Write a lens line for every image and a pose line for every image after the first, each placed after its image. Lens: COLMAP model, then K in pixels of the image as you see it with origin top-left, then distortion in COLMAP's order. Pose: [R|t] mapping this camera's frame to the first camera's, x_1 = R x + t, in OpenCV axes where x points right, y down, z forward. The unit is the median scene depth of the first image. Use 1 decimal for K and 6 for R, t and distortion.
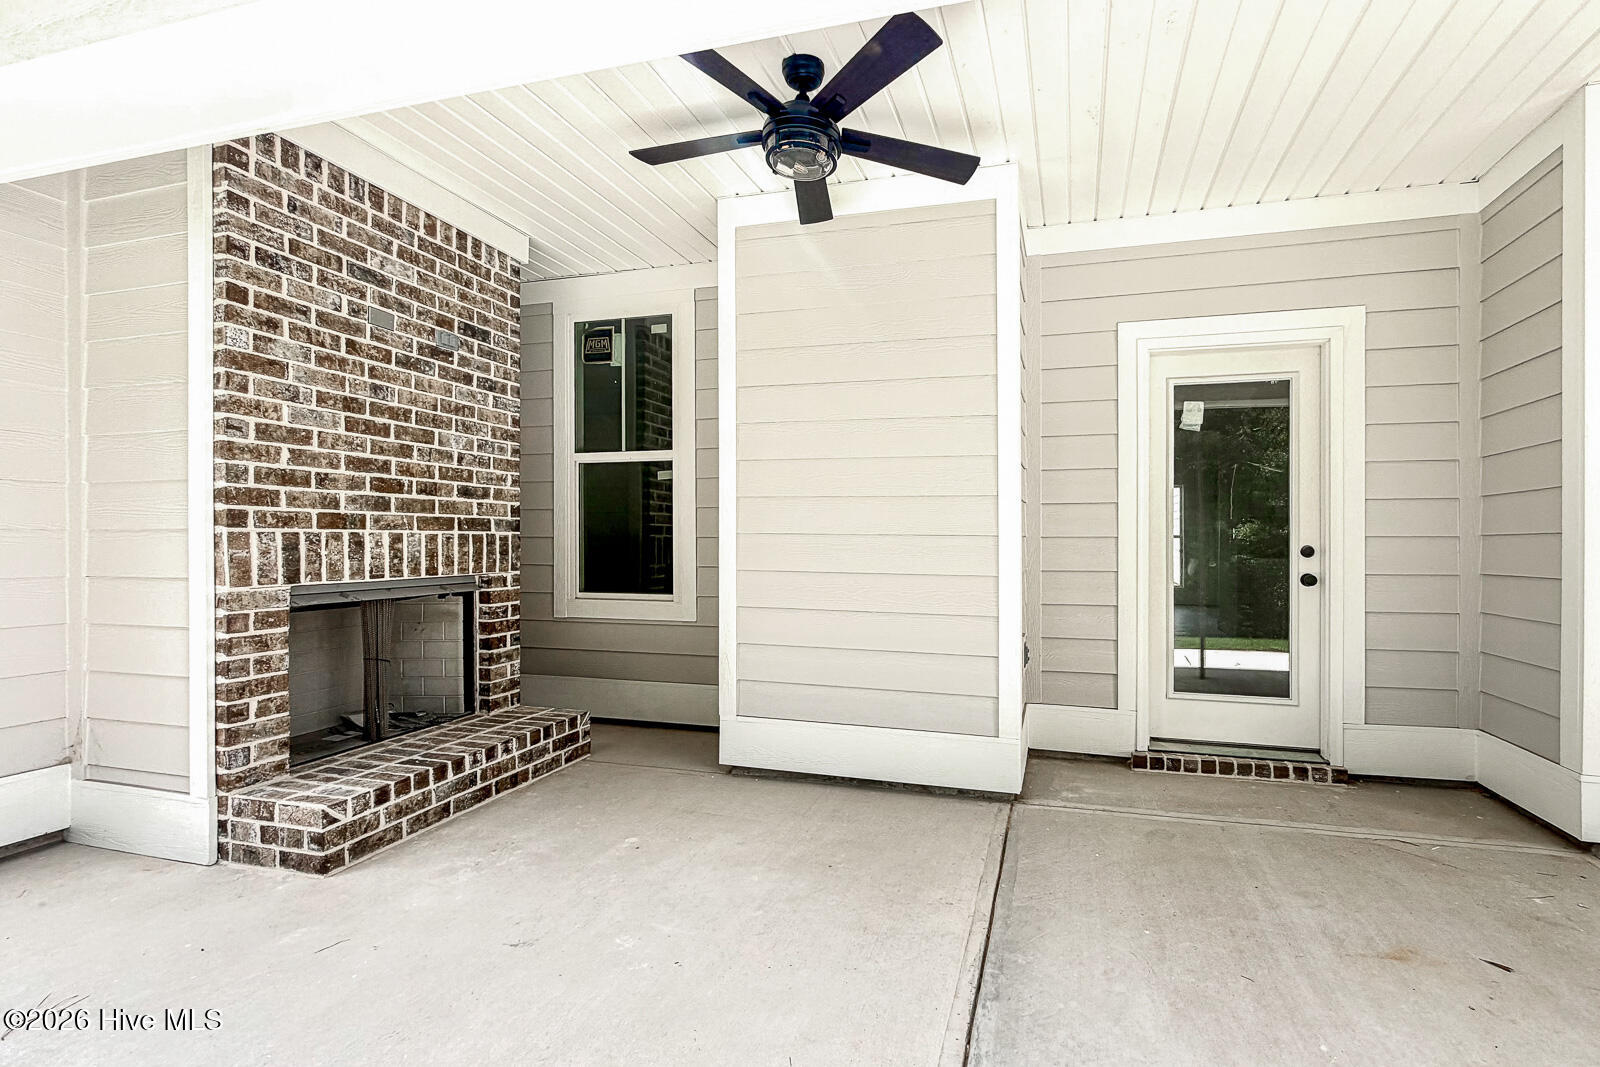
lens RADIAL K [[680.2, 0, 806.1], [0, 680.2, 537.8], [0, 0, 1]] dist [0.000515, -0.000004]
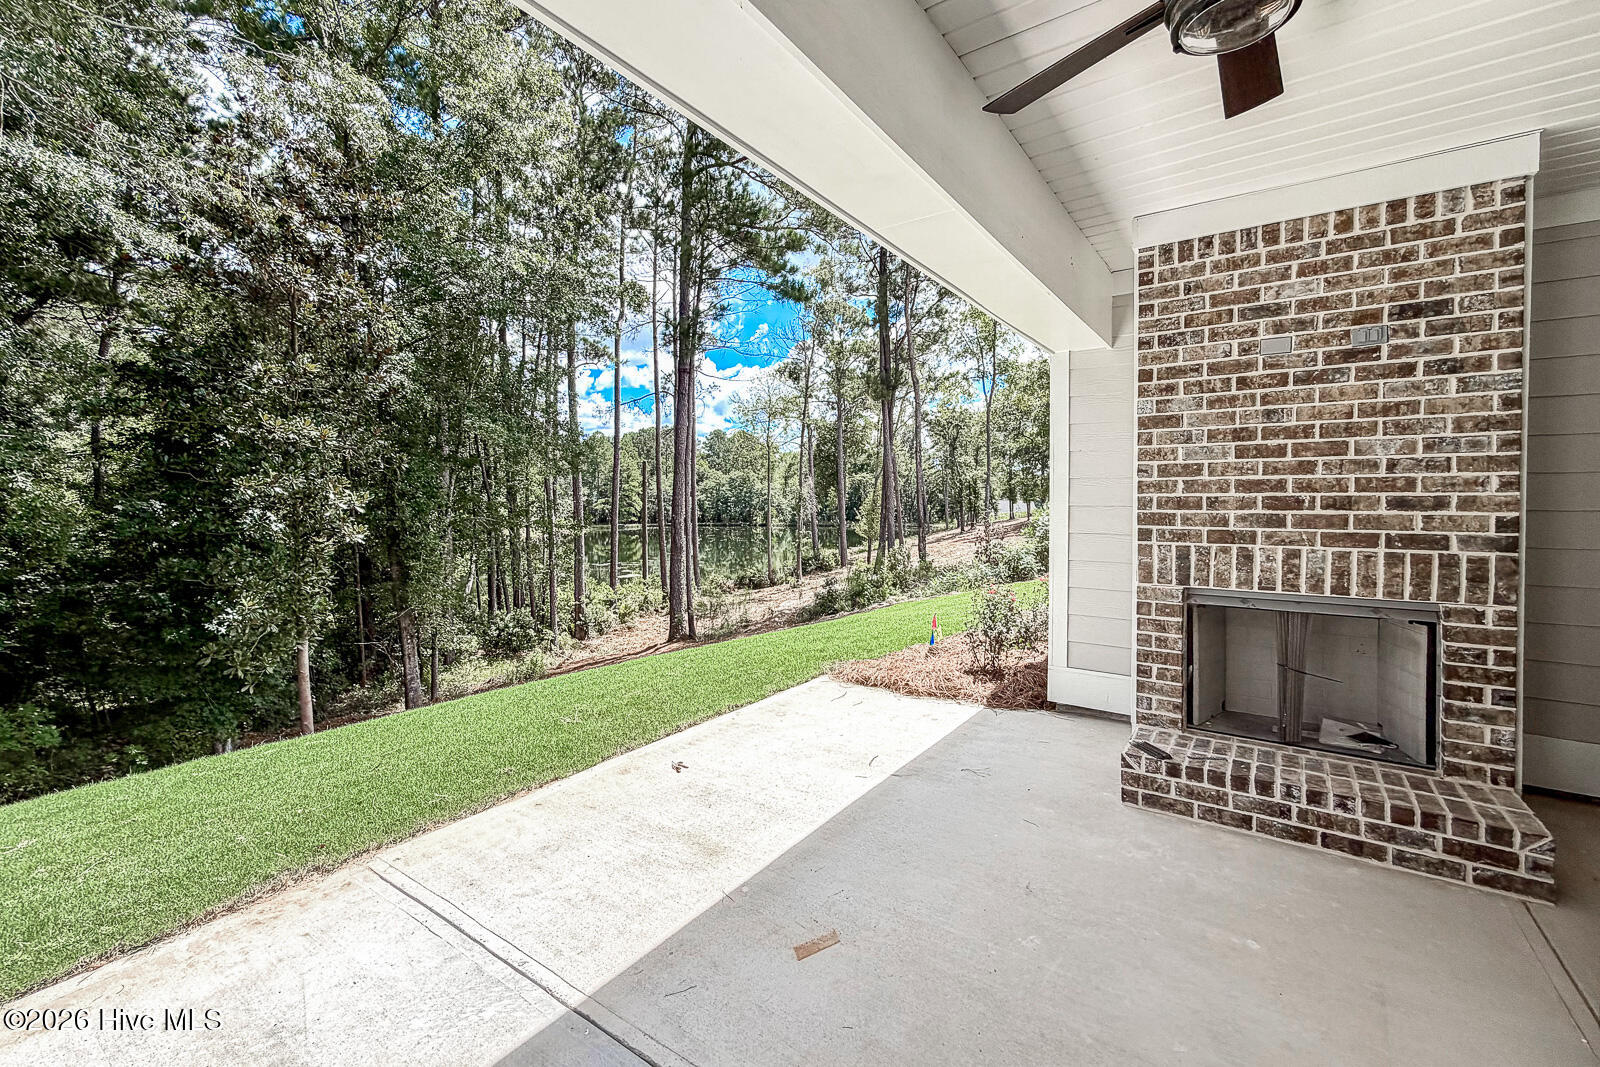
lens RADIAL K [[640.2, 0, 859.8], [0, 640.2, 524.7], [0, 0, 1]] dist [0.000269, -0.000022]
pose [[-0.205855, 0.026671, -0.978219, 0.488419], [-0.002792, 0.999608, 0.027842, -0.070312], [0.978578, 0.008463, -0.205700, 0.574030]]
